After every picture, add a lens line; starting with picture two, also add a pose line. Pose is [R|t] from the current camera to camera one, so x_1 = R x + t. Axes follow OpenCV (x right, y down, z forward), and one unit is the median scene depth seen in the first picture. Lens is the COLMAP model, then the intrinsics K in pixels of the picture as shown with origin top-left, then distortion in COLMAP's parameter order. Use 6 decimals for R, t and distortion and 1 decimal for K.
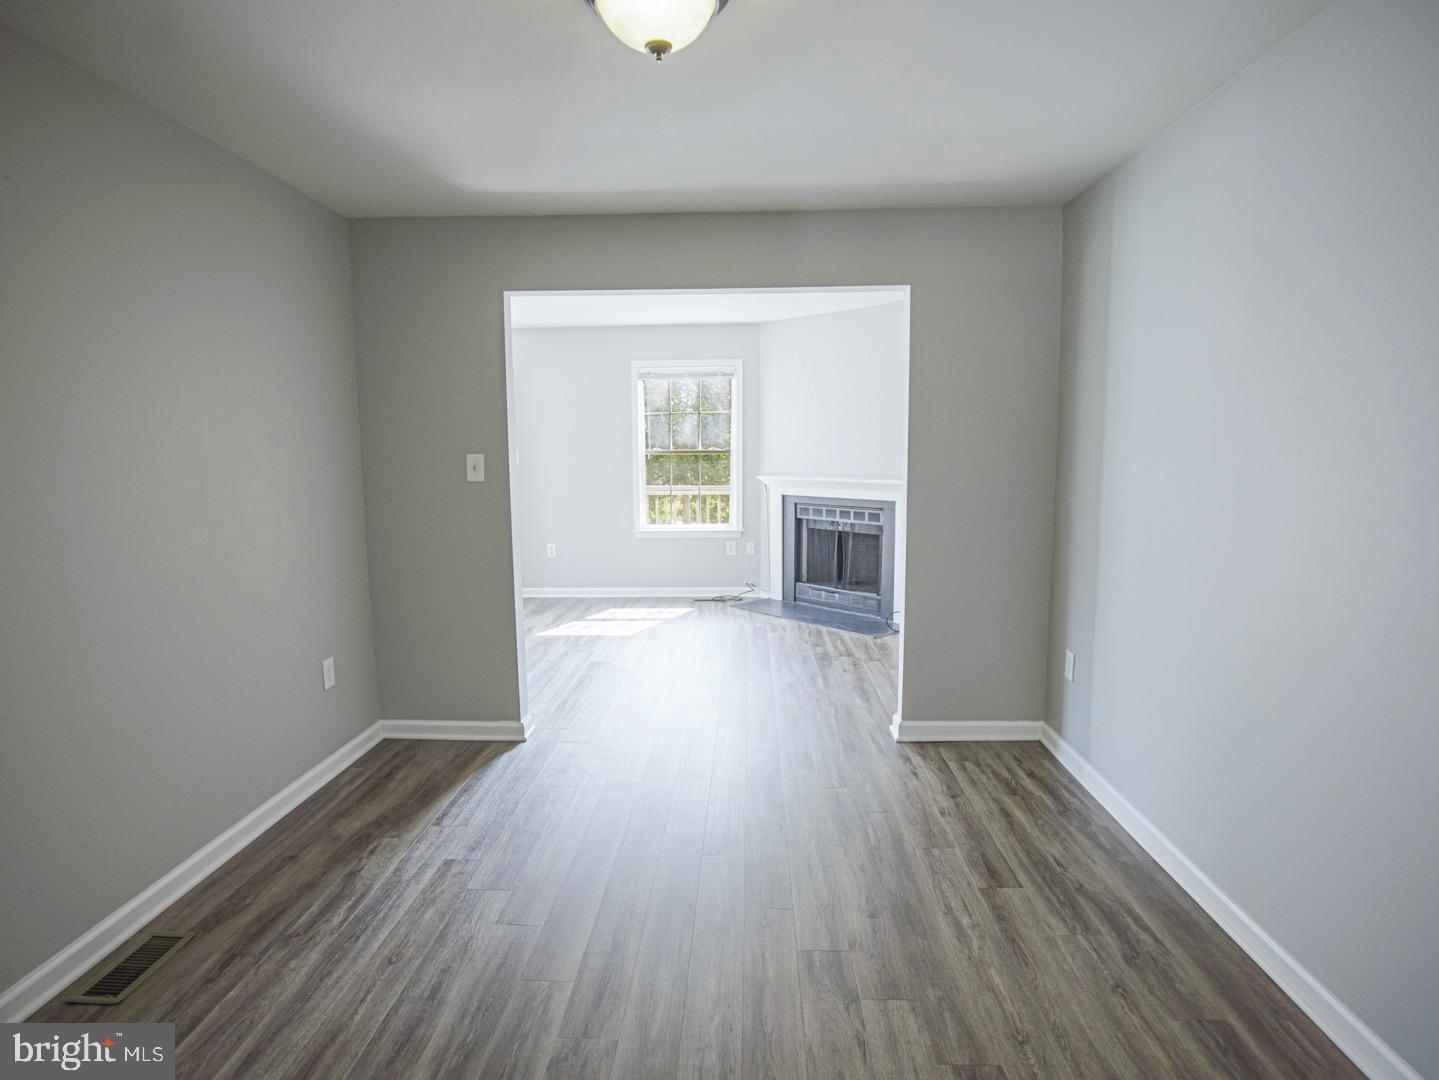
lens RADIAL K [[735.1, 0, 724.0], [0, 735.1, 543.2], [0, 0, 1]] dist [0.000675, 0.000005]
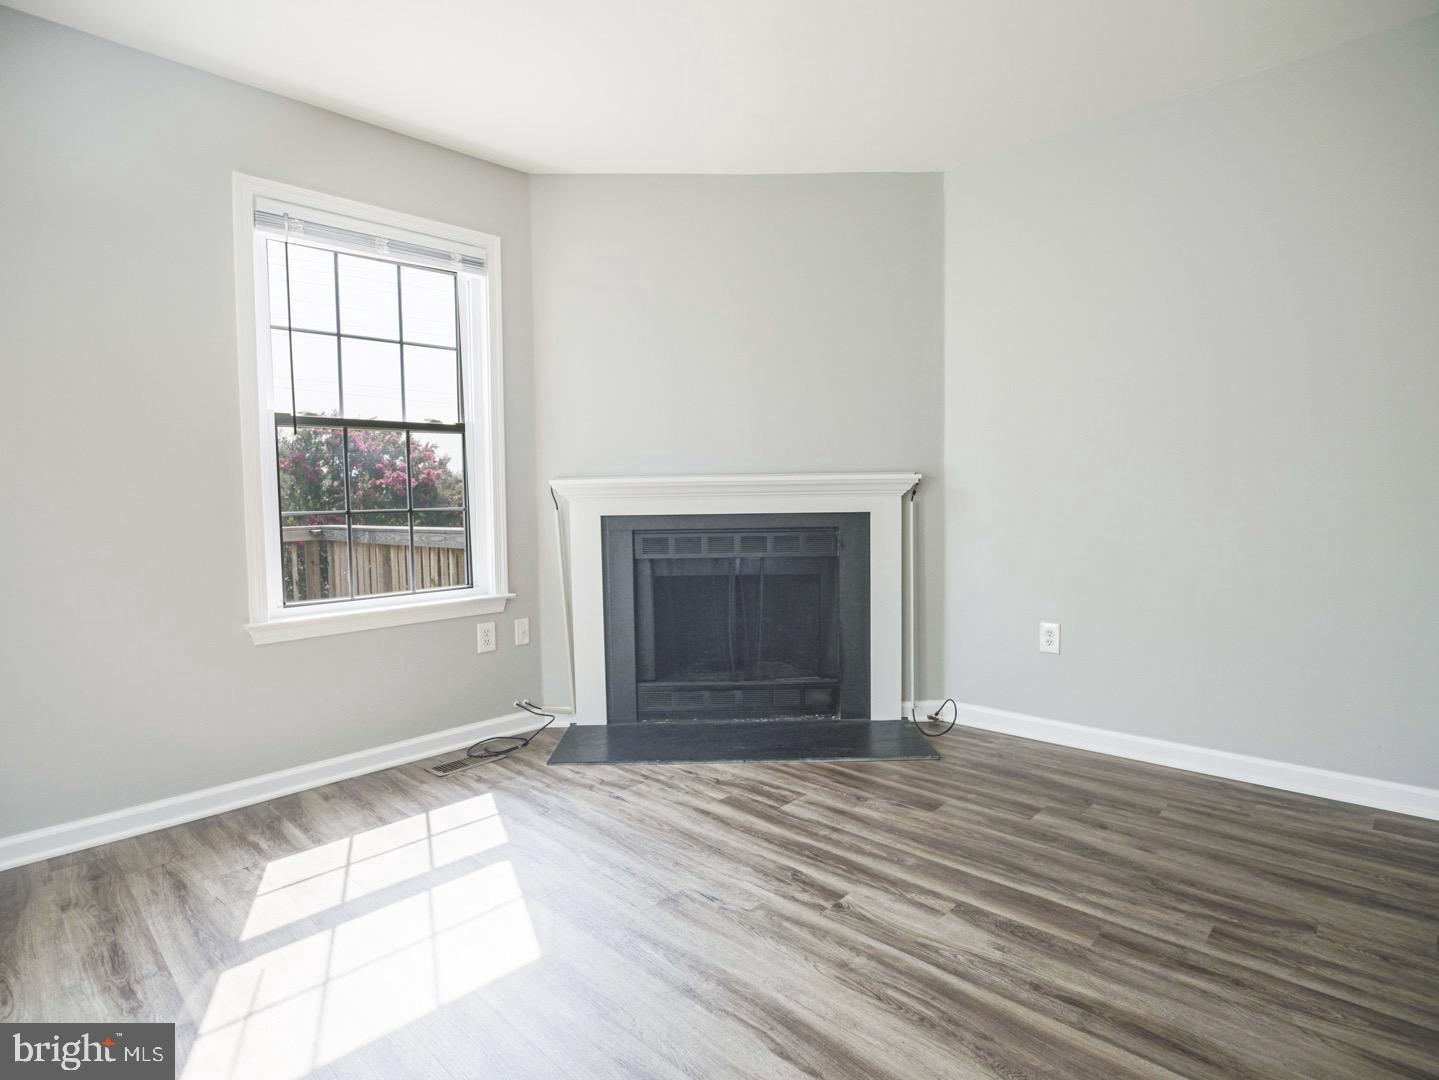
lens RADIAL K [[750.3, 0, 715.9], [0, 750.3, 530.0], [0, 0, 1]] dist [-0.027677, 0.003196]
pose [[0.666167, -0.039606, 0.744750, -0.250659], [0.103796, 0.993794, -0.039993, -0.027243], [-0.738544, 0.103944, 0.666144, 0.592295]]
